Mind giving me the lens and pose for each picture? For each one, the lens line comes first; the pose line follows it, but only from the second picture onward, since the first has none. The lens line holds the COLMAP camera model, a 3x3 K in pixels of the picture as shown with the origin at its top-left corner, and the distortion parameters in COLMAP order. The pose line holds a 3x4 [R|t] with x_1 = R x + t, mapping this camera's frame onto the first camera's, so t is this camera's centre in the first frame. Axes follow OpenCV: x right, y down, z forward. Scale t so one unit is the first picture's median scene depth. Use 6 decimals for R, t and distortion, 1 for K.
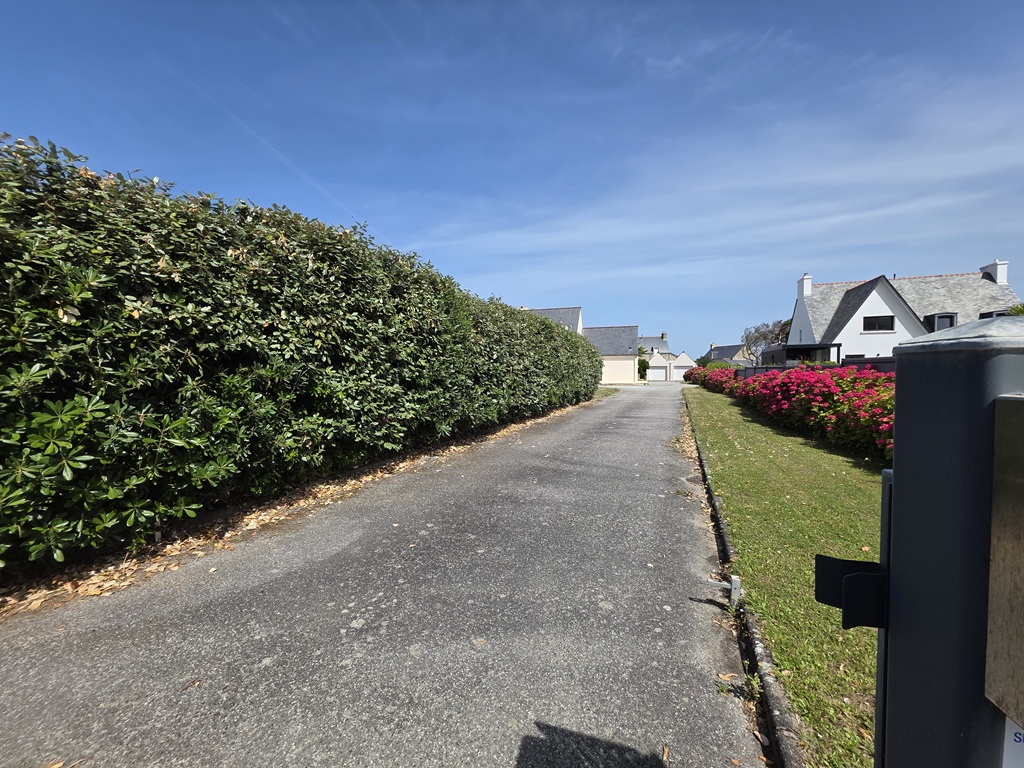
lens RADIAL K [[409.7, 0, 512.0], [0, 409.7, 384.0], [0, 0, 1]] dist [0.000803, 0.000077]
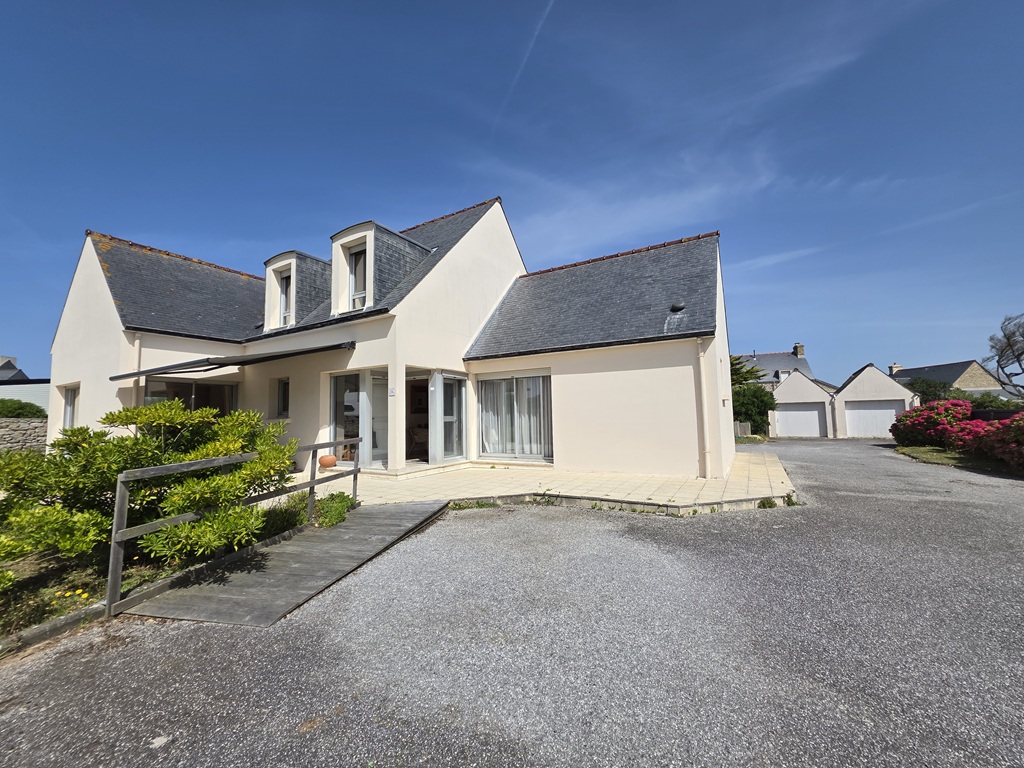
lens RADIAL K [[409.7, 0, 512.0], [0, 409.7, 384.0], [0, 0, 1]] dist [0.000803, 0.000077]
pose [[0.971746, -0.032722, -0.233750, 0.173404], [0.006731, 0.993783, -0.111134, -0.018843], [0.235934, 0.106420, 0.965924, 0.534068]]
